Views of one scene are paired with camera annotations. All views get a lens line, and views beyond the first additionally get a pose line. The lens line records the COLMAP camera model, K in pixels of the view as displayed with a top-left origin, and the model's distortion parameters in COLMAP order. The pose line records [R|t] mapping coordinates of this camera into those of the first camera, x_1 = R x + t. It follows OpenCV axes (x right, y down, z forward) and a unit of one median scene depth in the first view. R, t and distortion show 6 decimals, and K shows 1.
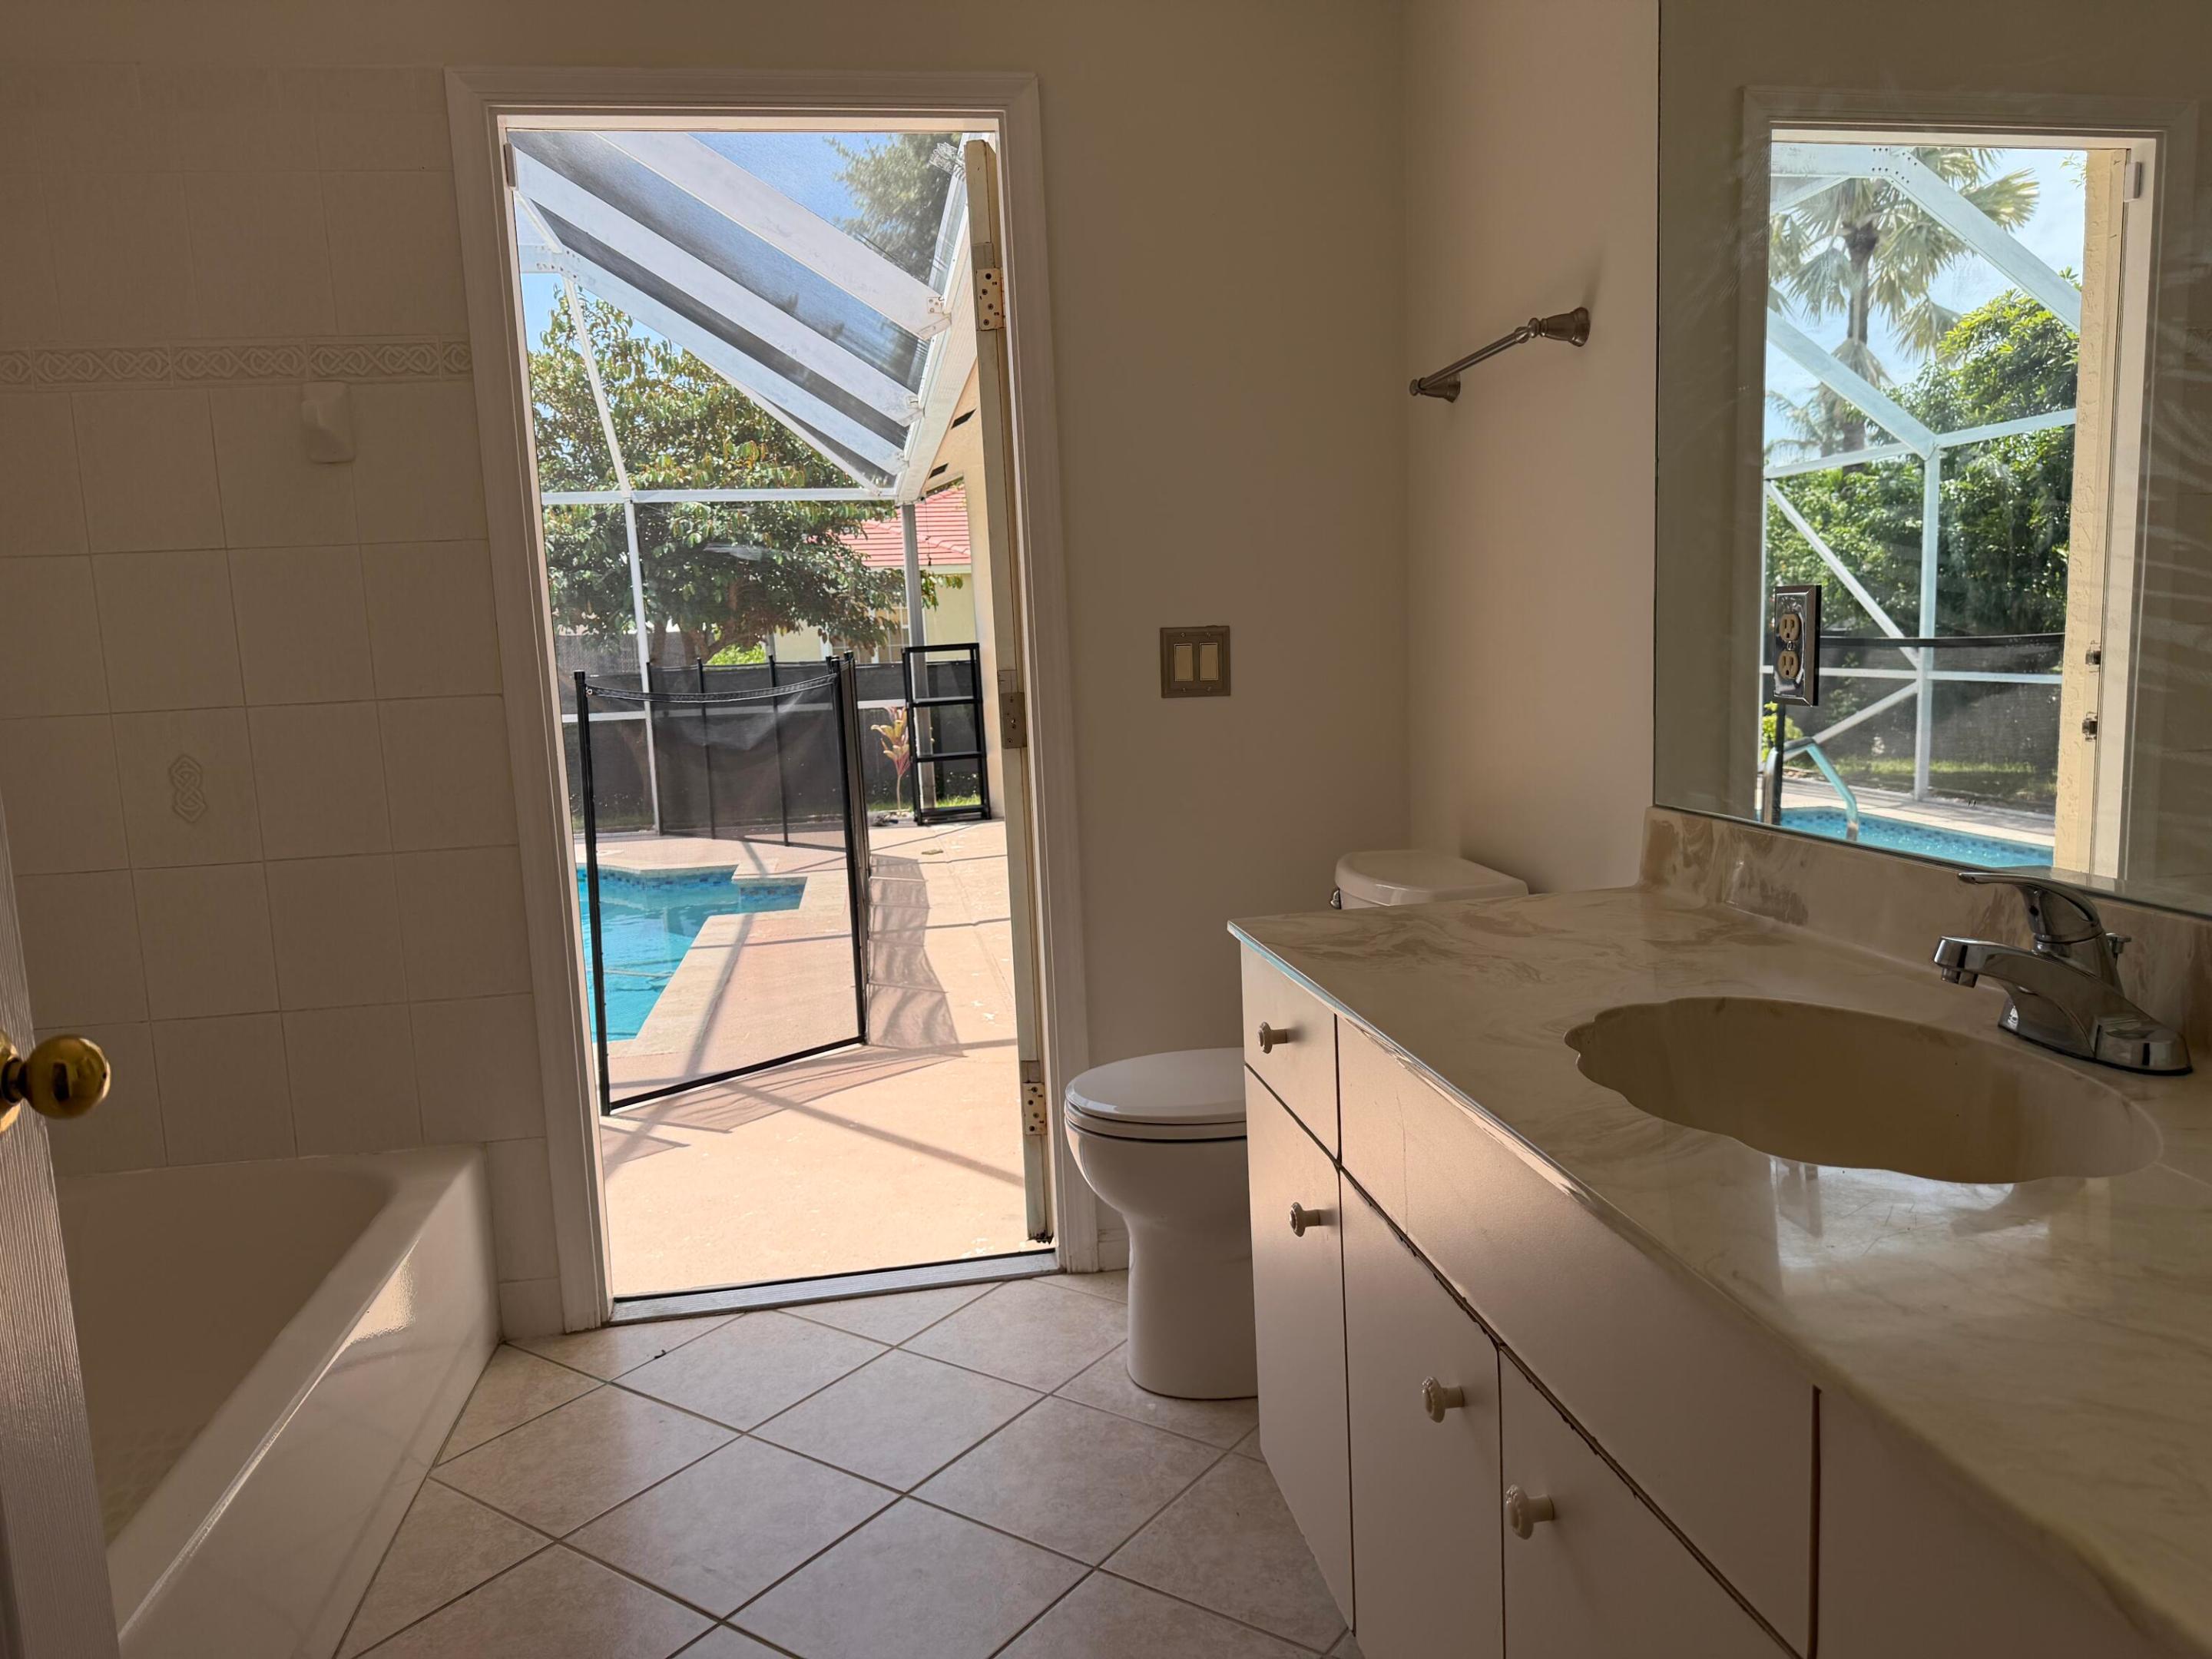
lens RADIAL K [[1565.2, 0, 1073.3], [0, 1565.2, 859.0], [0, 0, 1]] dist [0.086054, -0.118077]
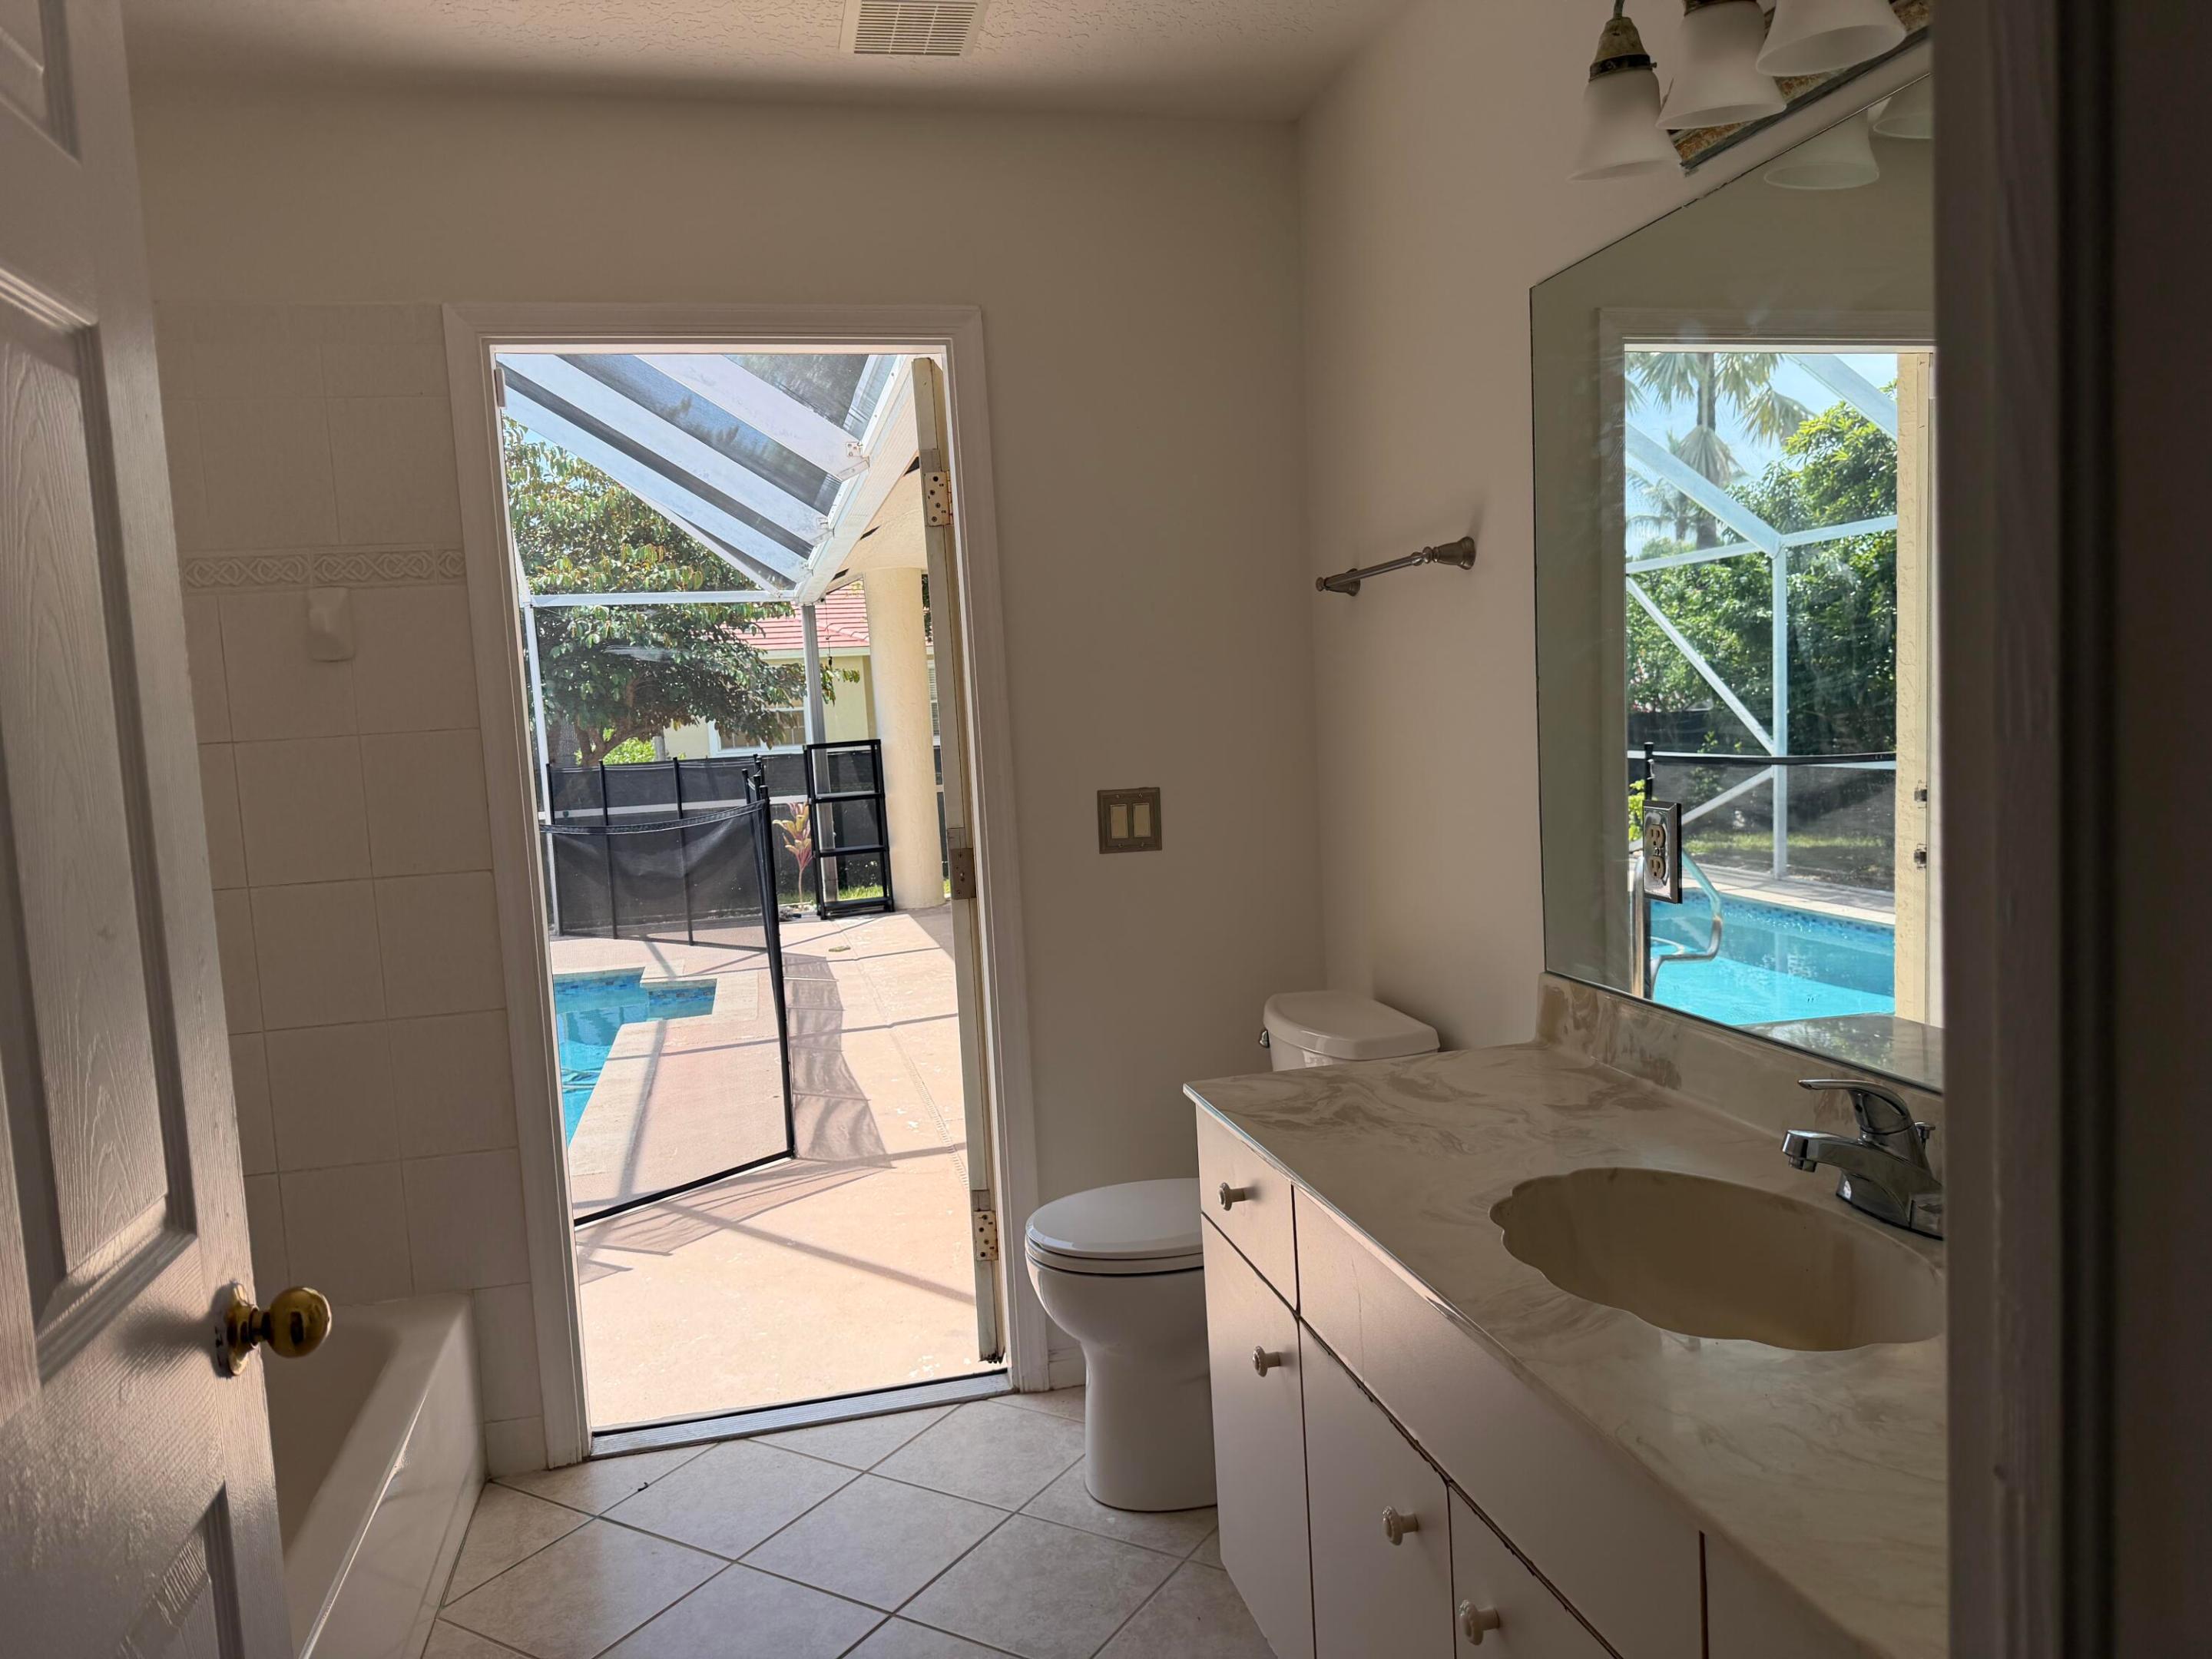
lens RADIAL K [[1584.0, 0, 1056.7], [0, 1584.0, 860.7], [0, 0, 1]] dist [0.036932, -0.023255]
pose [[0.997886, -0.017582, 0.062564, -0.042563], [0.020230, 0.998915, -0.041944, -0.053141], [-0.061758, 0.043121, 0.997159, -0.095684]]
